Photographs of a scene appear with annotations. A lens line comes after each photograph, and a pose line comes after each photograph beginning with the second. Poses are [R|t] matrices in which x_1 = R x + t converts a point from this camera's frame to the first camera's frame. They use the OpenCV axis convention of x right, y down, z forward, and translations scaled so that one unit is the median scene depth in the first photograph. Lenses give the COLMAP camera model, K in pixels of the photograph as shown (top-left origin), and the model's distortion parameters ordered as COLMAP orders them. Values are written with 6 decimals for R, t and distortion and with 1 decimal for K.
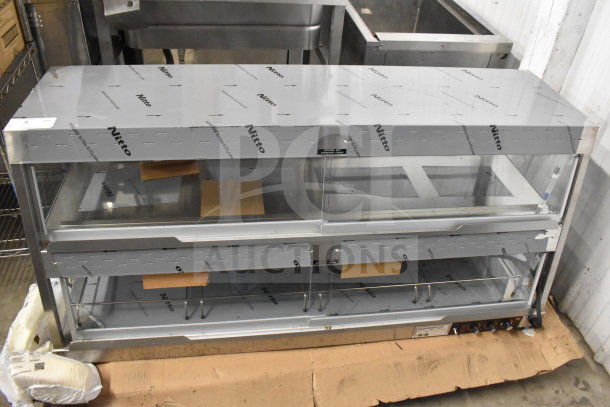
lens RADIAL K [[468.9, 0, 305.0], [0, 468.9, 203.5], [0, 0, 1]] dist [-0.082820, 0.002393]
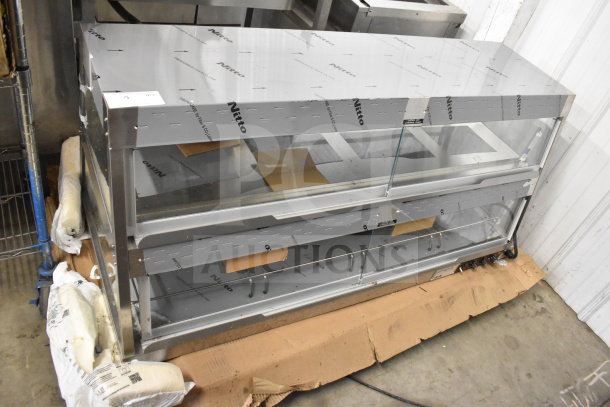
lens RADIAL K [[468.9, 0, 305.0], [0, 468.9, 203.5], [0, 0, 1]] dist [-0.082820, 0.002393]
pose [[0.930840, -0.093079, 0.353374, -0.470395], [0.056252, 0.991988, 0.113115, -0.048793], [-0.361072, -0.085414, 0.928618, 0.066769]]
